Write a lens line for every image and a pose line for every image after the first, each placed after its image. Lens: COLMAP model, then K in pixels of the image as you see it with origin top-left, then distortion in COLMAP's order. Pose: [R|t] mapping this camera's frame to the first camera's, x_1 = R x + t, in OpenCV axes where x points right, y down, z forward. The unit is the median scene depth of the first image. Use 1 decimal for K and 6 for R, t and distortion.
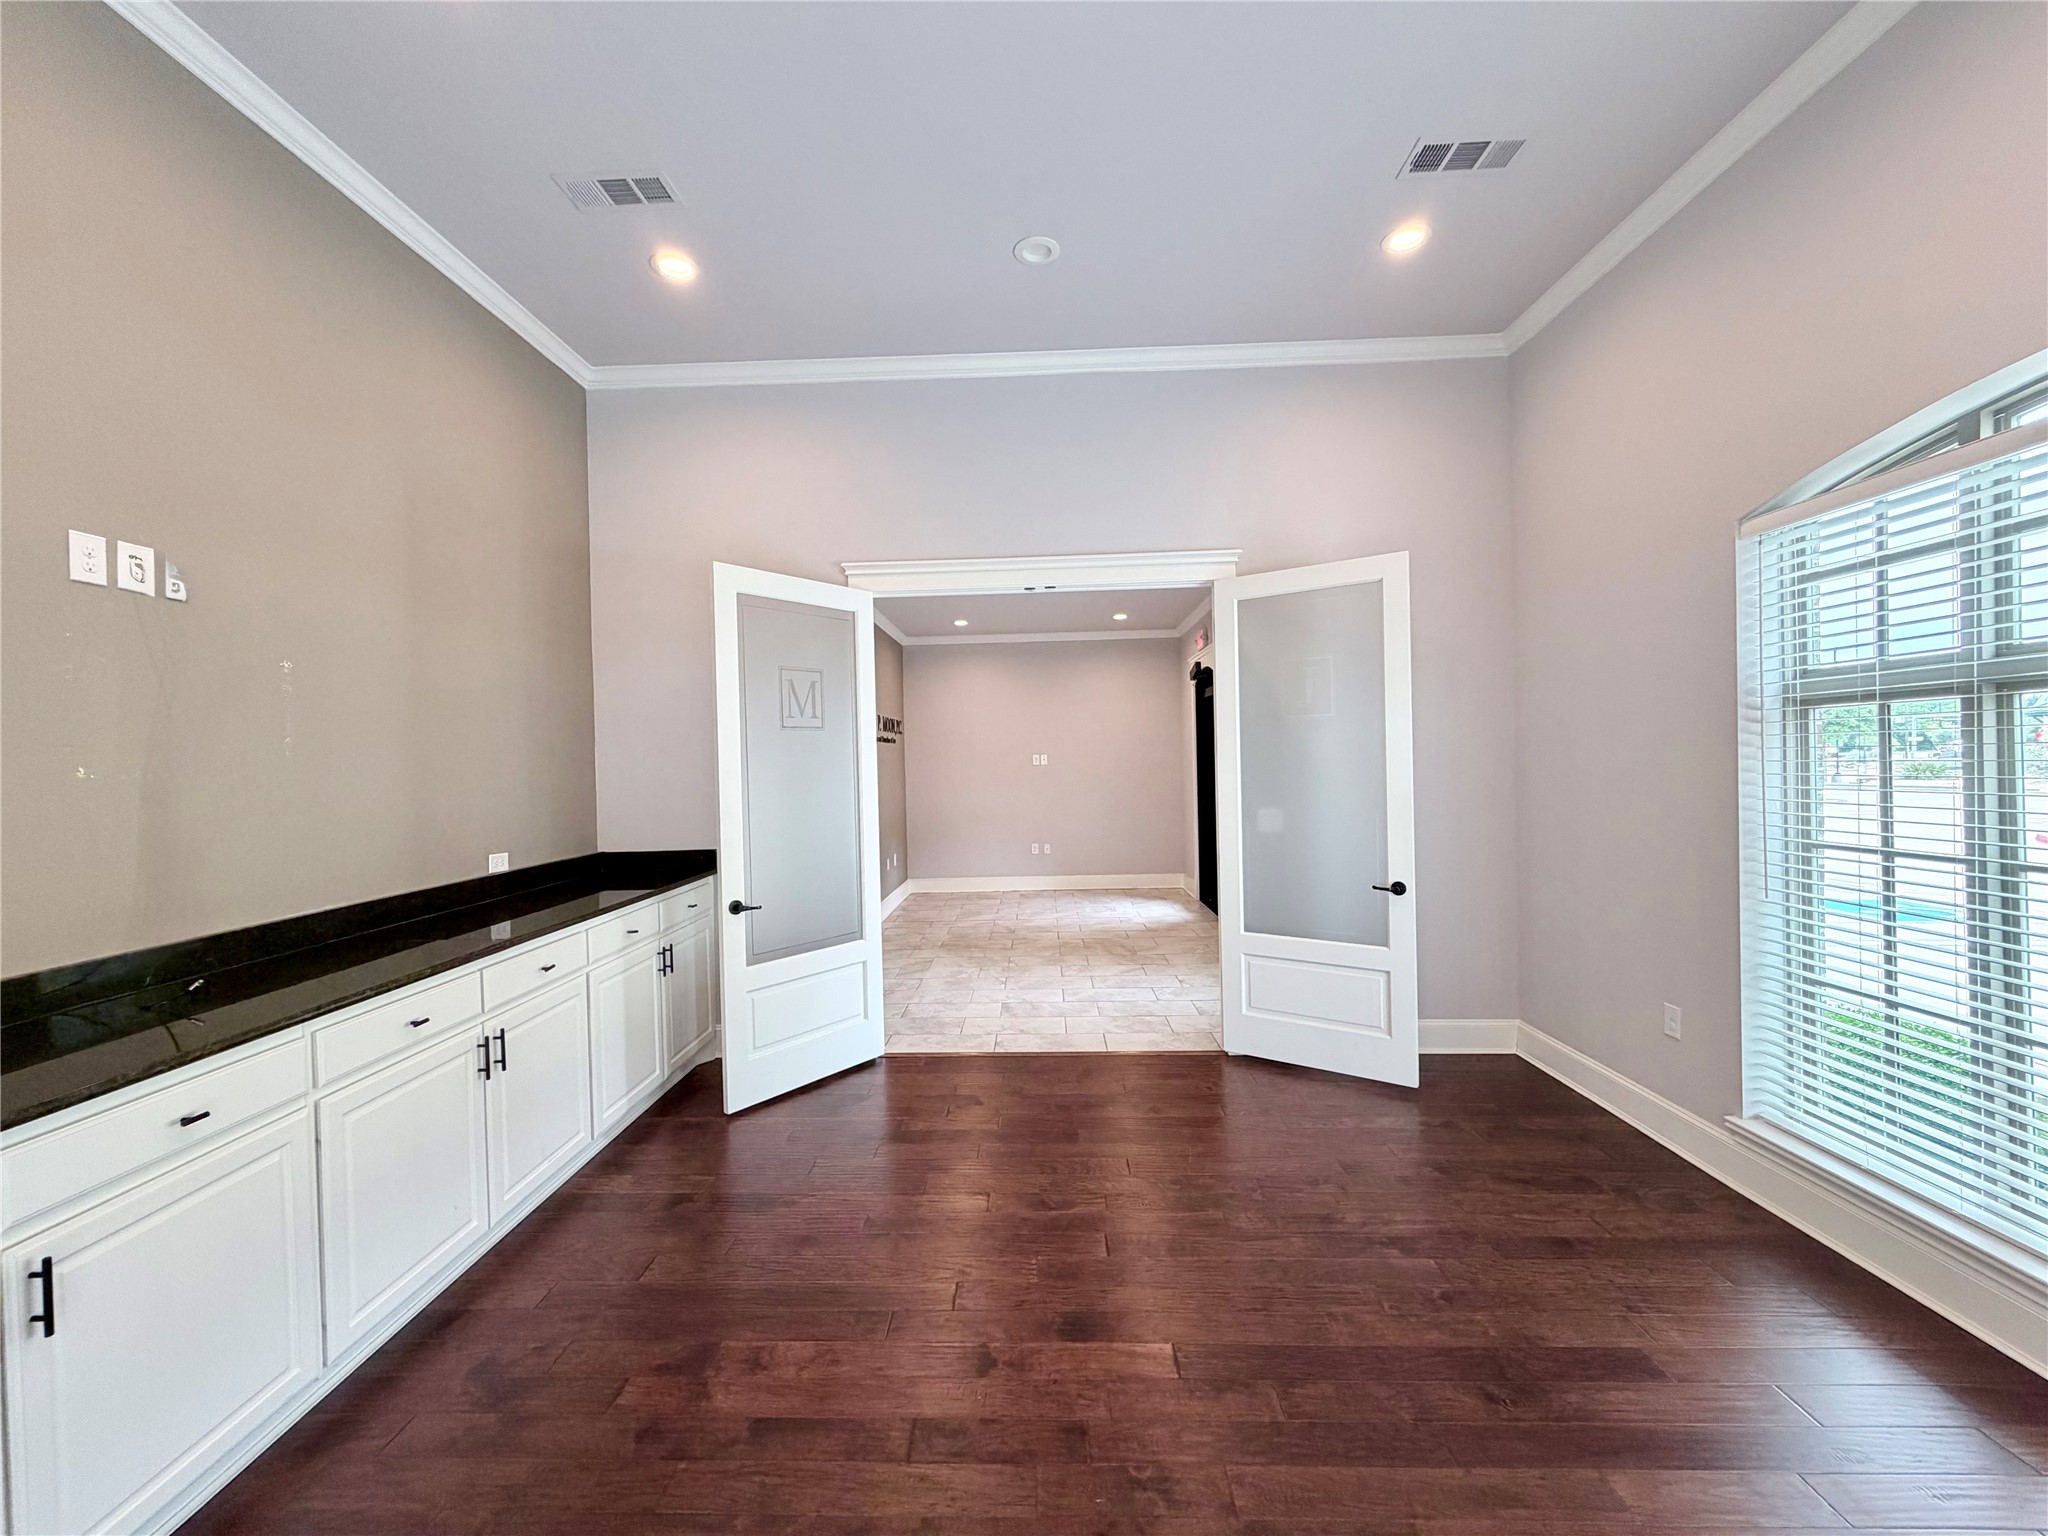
lens RADIAL K [[820.1, 0, 1010.9], [0, 820.1, 769.3], [0, 0, 1]] dist [0.000291, 0.000276]
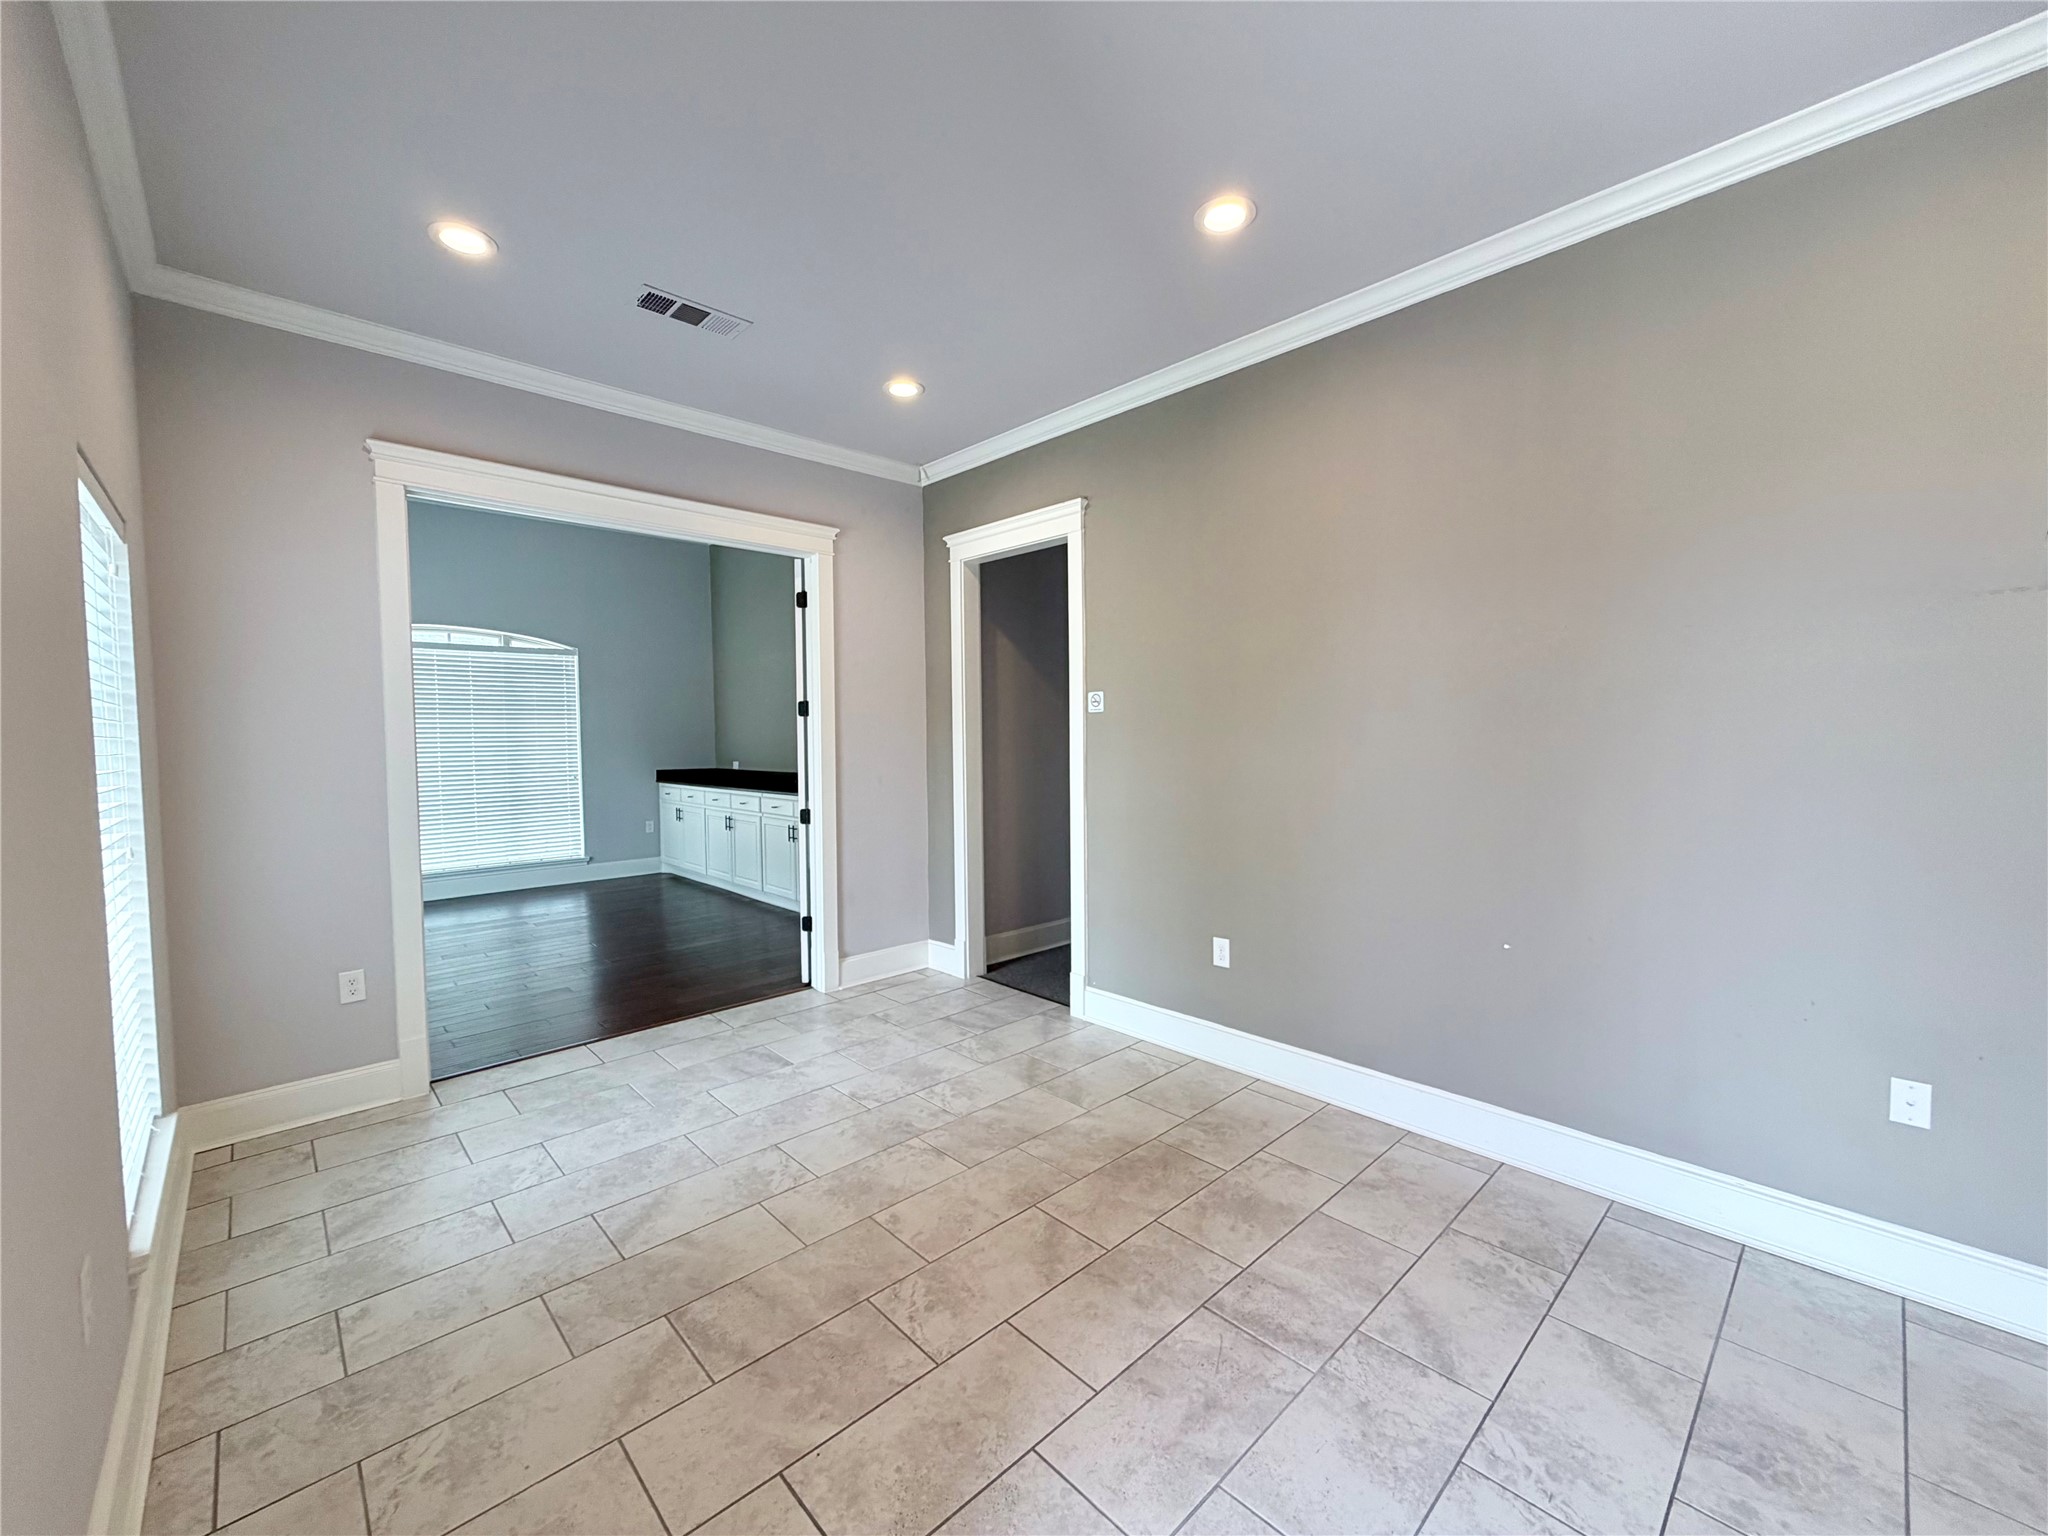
lens RADIAL K [[820.1, 0, 1010.9], [0, 820.1, 769.3], [0, 0, 1]] dist [0.000291, 0.000276]
pose [[-0.705830, 0.062254, -0.705641, 0.348087], [0.018837, 0.997428, 0.069155, -0.006946], [0.708131, 0.035519, -0.705187, 1.686824]]
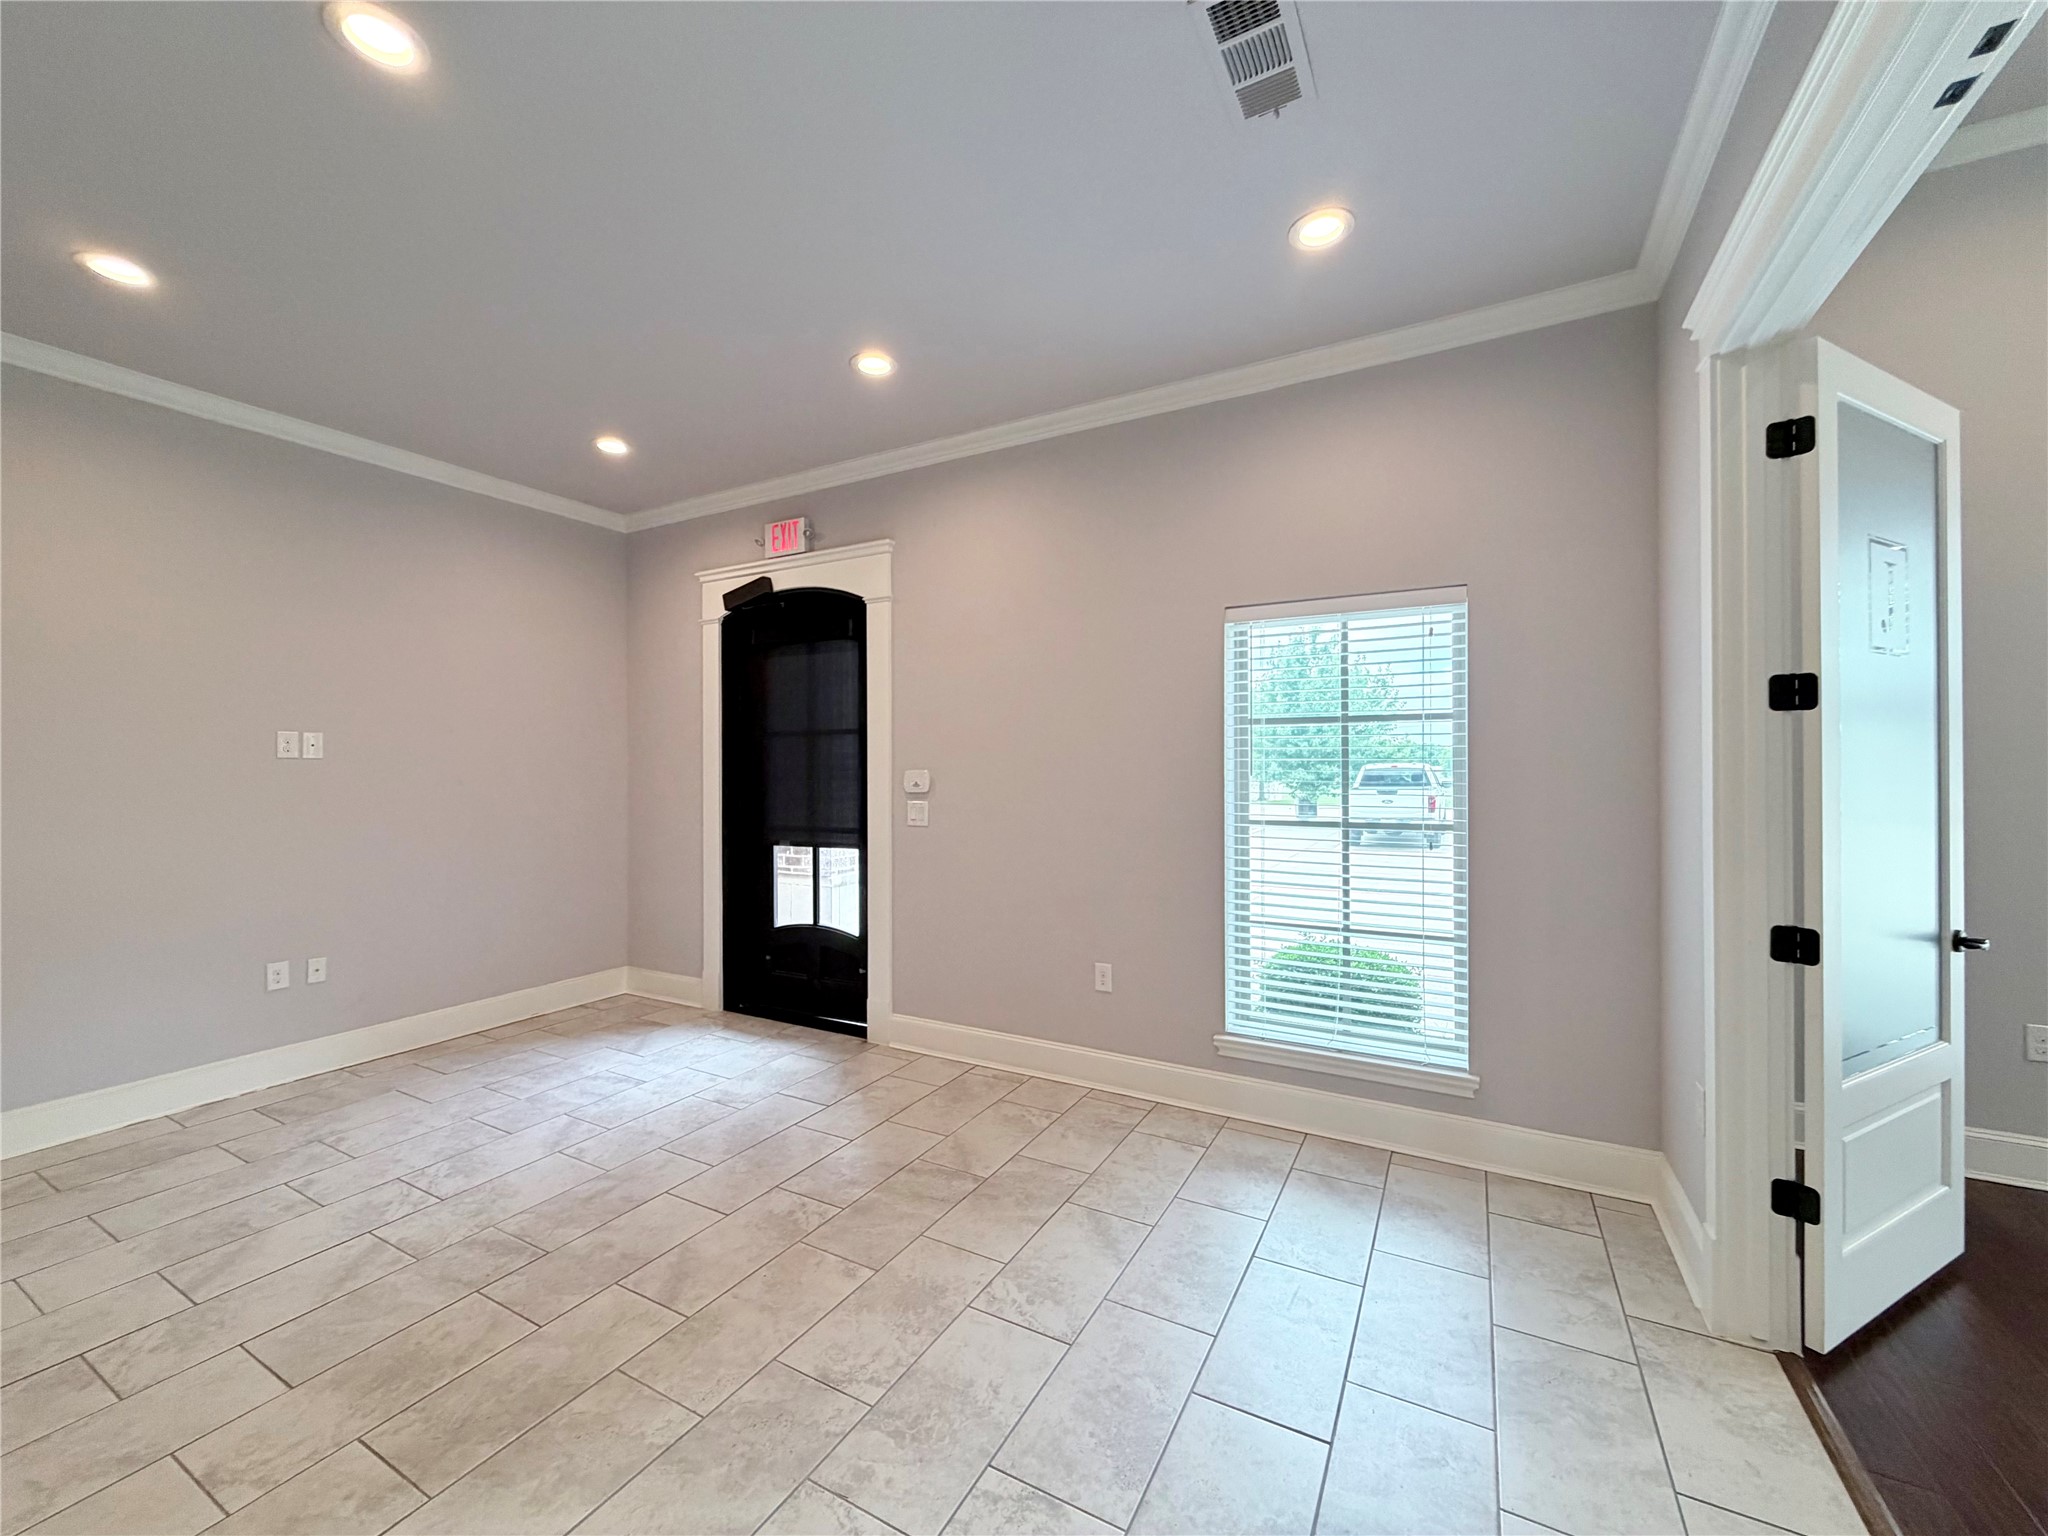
lens RADIAL K [[817.5, 0, 1016.0], [0, 817.5, 769.5], [0, 0, 1]] dist [-0.001821, 0.000219]
pose [[0.452307, 0.023678, 0.891548, -0.305671], [0.001315, 0.999629, -0.027215, 0.022122], [-0.891861, 0.013482, 0.452108, 1.007496]]
